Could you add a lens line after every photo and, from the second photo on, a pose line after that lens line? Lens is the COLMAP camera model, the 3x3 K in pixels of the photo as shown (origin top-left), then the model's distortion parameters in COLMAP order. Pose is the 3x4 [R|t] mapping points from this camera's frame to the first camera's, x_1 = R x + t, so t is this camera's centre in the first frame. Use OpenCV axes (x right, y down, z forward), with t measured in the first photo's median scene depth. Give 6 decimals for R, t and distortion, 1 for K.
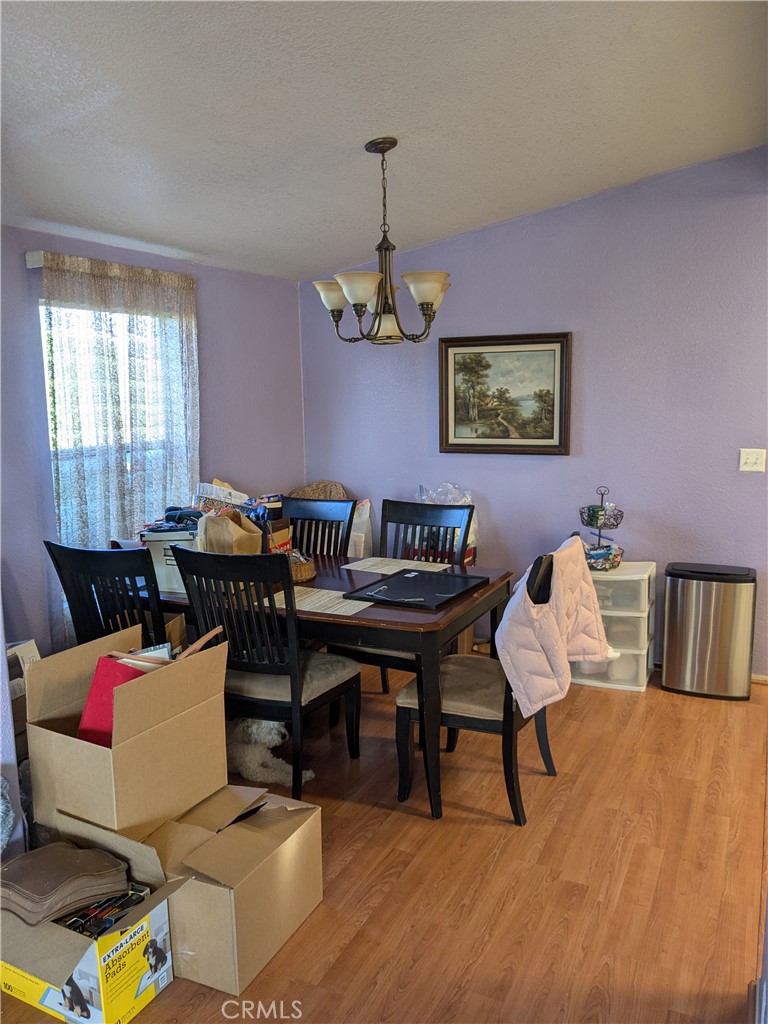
lens RADIAL K [[792.2, 0, 379.1], [0, 792.2, 502.5], [0, 0, 1]] dist [0.056675, -0.120754]
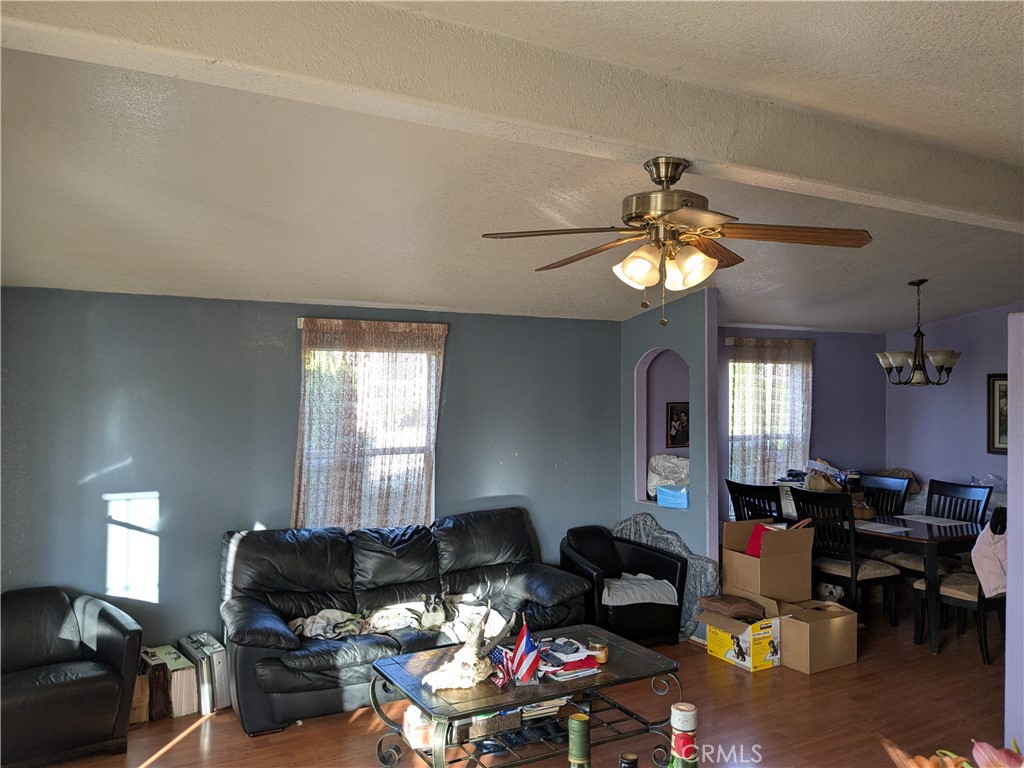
lens RADIAL K [[792.2, 0, 520.3], [0, 792.2, 382.5], [0, 0, 1]] dist [0.056675, -0.120754]
pose [[0.832091, 0.017965, -0.554348, 0.232365], [-0.100088, 0.987931, -0.118219, 0.086016], [0.545533, 0.153852, 0.823846, -0.879346]]
